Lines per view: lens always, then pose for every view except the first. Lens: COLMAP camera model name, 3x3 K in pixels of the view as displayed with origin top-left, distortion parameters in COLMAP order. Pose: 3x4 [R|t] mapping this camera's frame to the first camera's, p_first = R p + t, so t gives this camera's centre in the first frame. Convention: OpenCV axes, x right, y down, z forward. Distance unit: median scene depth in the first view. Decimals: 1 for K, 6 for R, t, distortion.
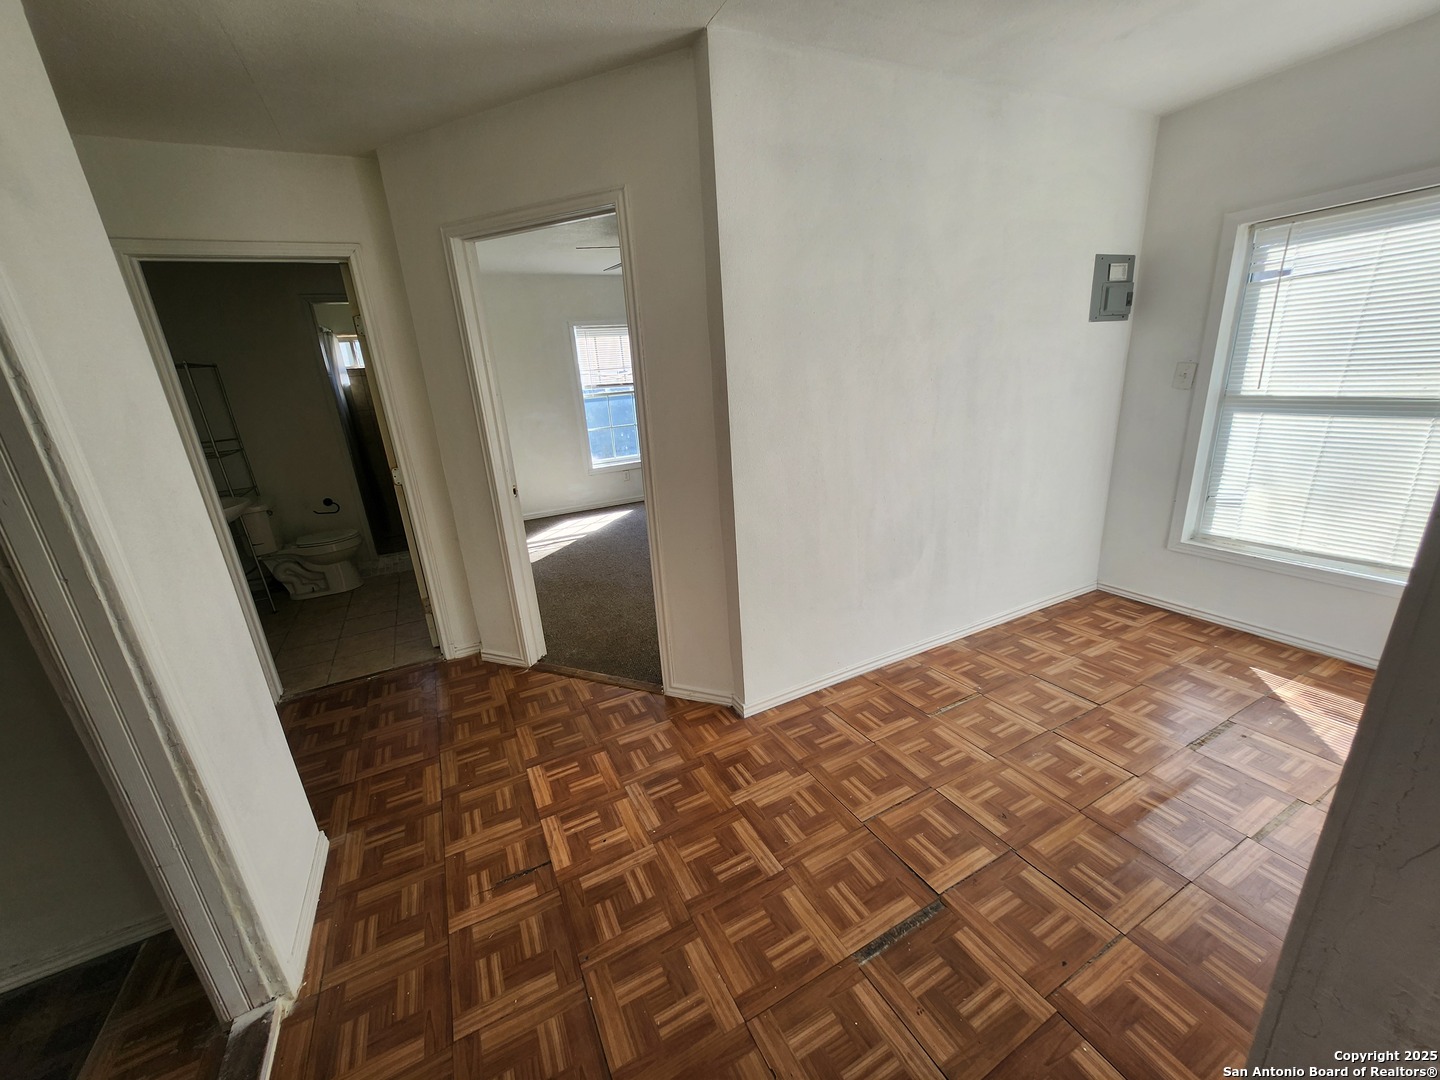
lens RADIAL K [[572.3, 0, 714.1], [0, 572.3, 542.1], [0, 0, 1]] dist [0.002699, 0.000160]
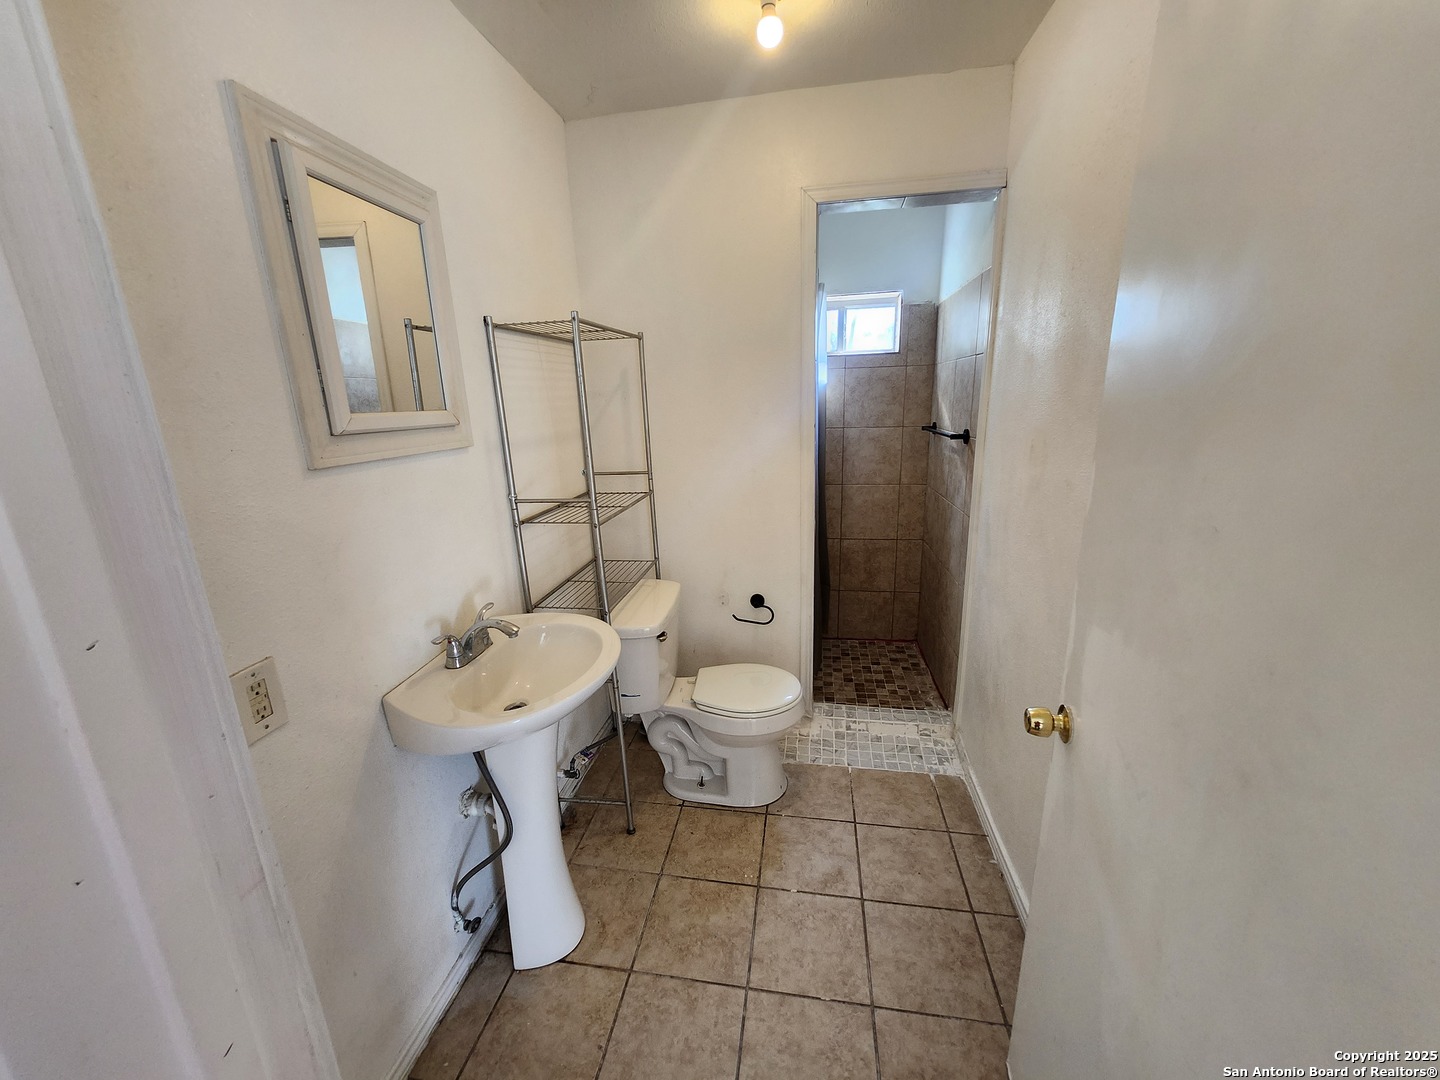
lens RADIAL K [[566.1, 0, 718.1], [0, 566.1, 547.2], [0, 0, 1]] dist [-0.000444, -0.000323]
pose [[0.796038, 0.207175, -0.568684, -0.393518], [-0.204944, 0.976352, 0.068812, -0.138785], [0.569492, 0.061772, 0.819673, 0.516145]]
